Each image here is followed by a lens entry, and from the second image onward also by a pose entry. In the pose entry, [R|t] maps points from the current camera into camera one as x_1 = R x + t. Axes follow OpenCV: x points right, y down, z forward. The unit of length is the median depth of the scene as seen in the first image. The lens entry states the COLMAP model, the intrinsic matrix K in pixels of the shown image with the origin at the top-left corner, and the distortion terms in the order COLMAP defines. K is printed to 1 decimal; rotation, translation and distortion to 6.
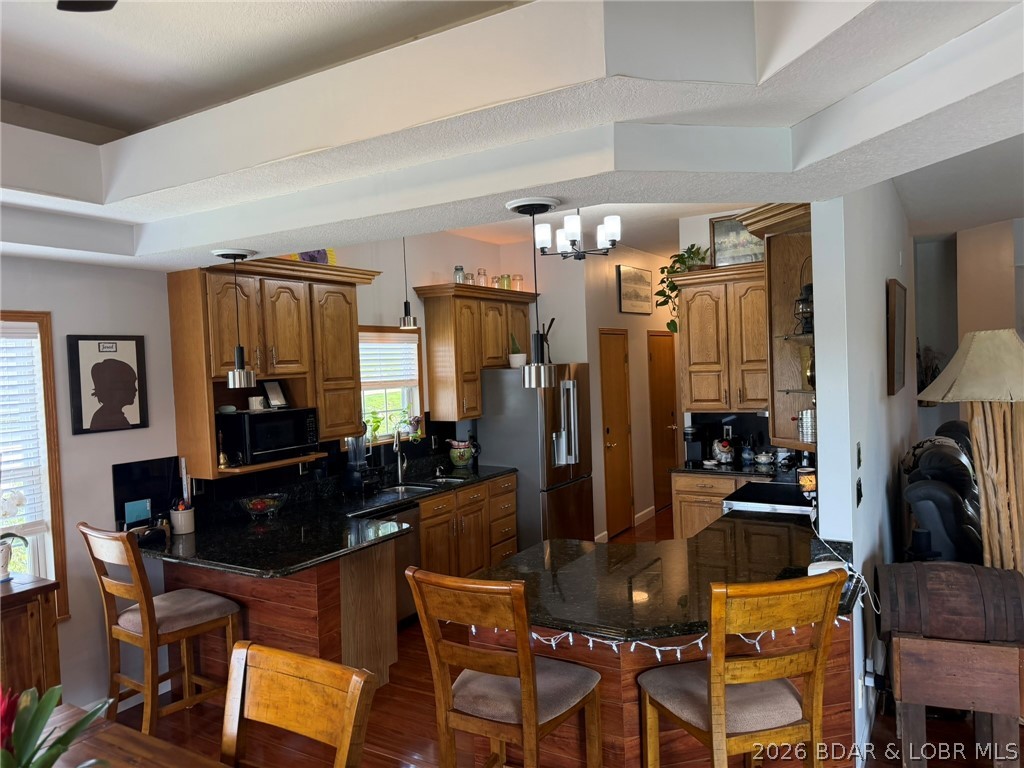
lens RADIAL K [[721.2, 0, 502.2], [0, 721.2, 384.8], [0, 0, 1]] dist [0.048627, -0.064250]
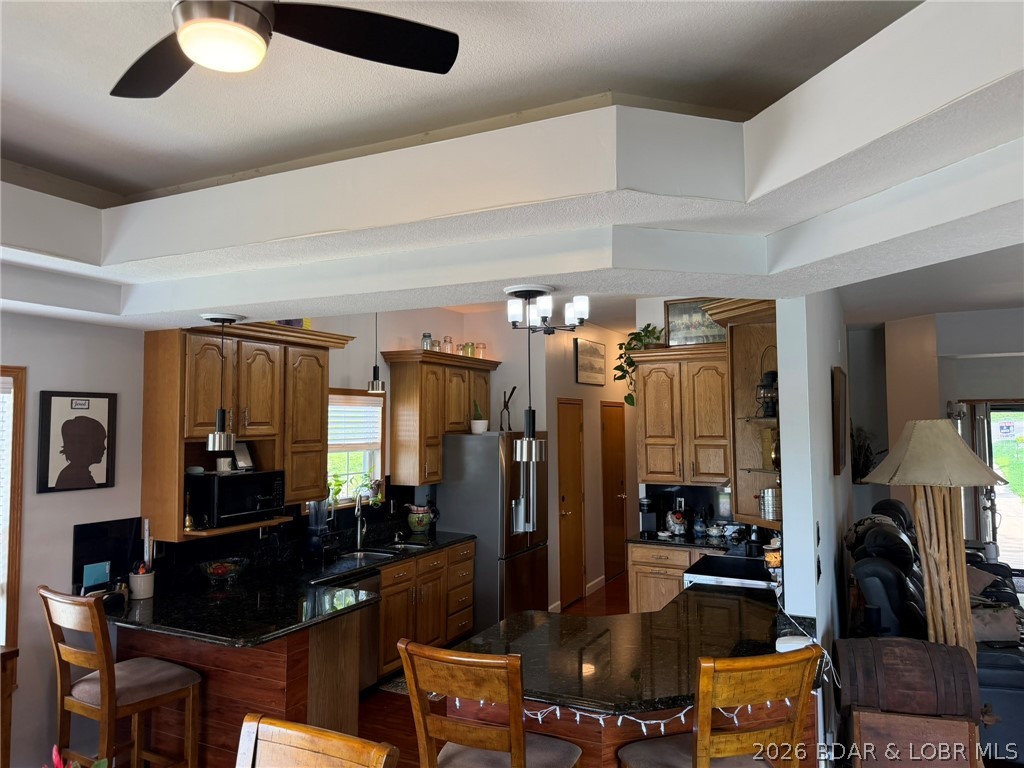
lens RADIAL K [[721.2, 0, 501.4], [0, 721.2, 376.3], [0, 0, 1]] dist [0.048627, -0.064250]
pose [[0.995739, 0.040310, 0.082934, -0.059714], [-0.032143, 0.994711, -0.097556, -0.011865], [-0.086428, 0.094474, 0.991769, -0.033815]]
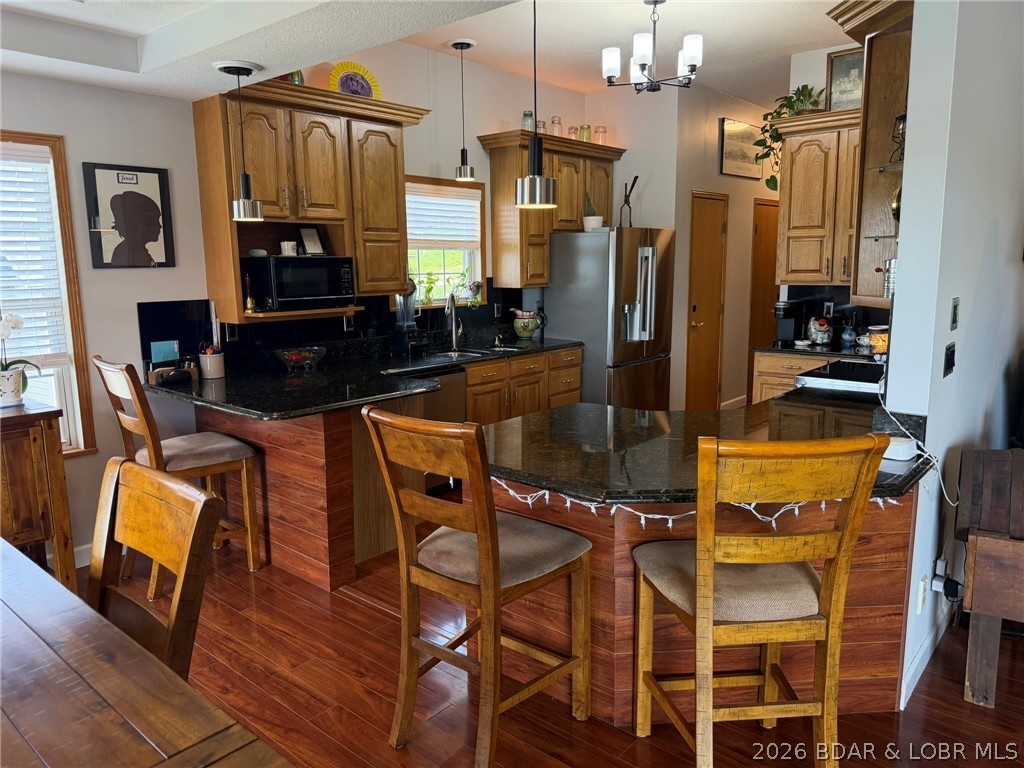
lens RADIAL K [[721.2, 0, 506.6], [0, 721.2, 378.5], [0, 0, 1]] dist [0.048627, -0.064250]
pose [[0.986224, 0.053633, -0.156478, 0.117837], [-0.031762, 0.989775, 0.139059, 0.062835], [0.162336, -0.132173, 0.977843, 0.118836]]
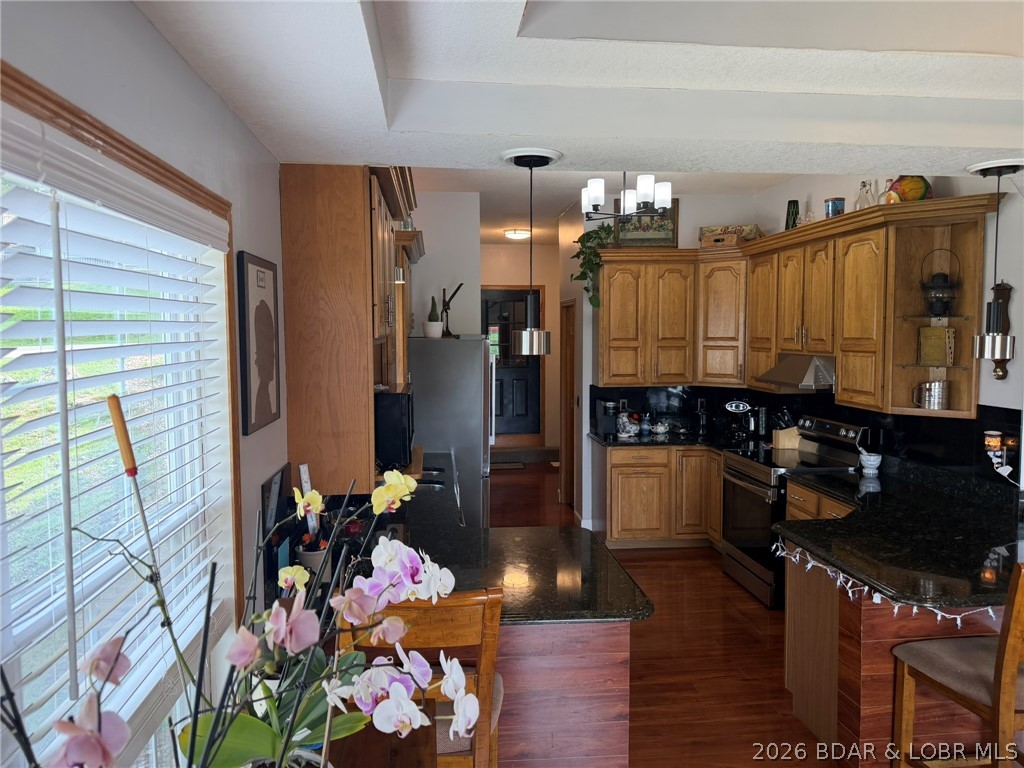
lens RADIAL K [[721.2, 0, 494.9], [0, 721.2, 373.2], [0, 0, 1]] dist [0.048627, -0.064250]
pose [[0.800513, 0.001228, 0.599314, -0.775247], [-0.010195, 0.999881, 0.011567, 0.013706], [-0.599229, -0.015370, 0.800430, 0.456321]]
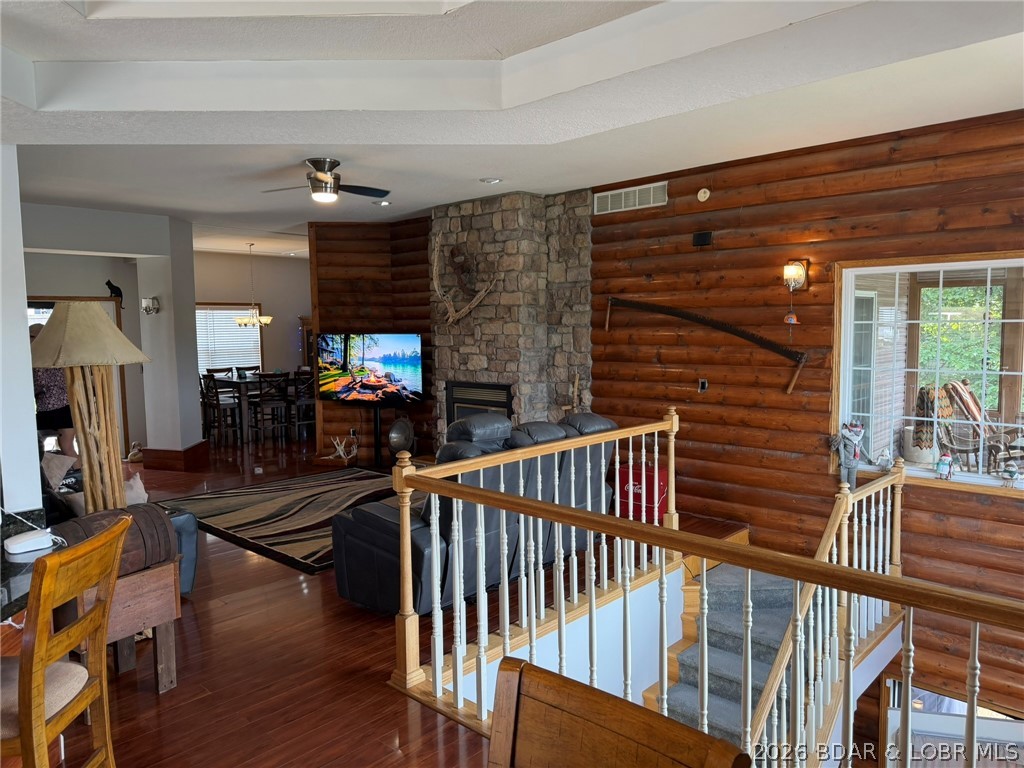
lens RADIAL K [[721.2, 0, 518.4], [0, 721.2, 384.3], [0, 0, 1]] dist [0.048627, -0.064250]
pose [[0.181754, -0.041698, 0.982459, -0.277071], [0.032028, 0.998822, 0.036467, 0.028799], [-0.982822, 0.024838, 0.182876, 0.153064]]
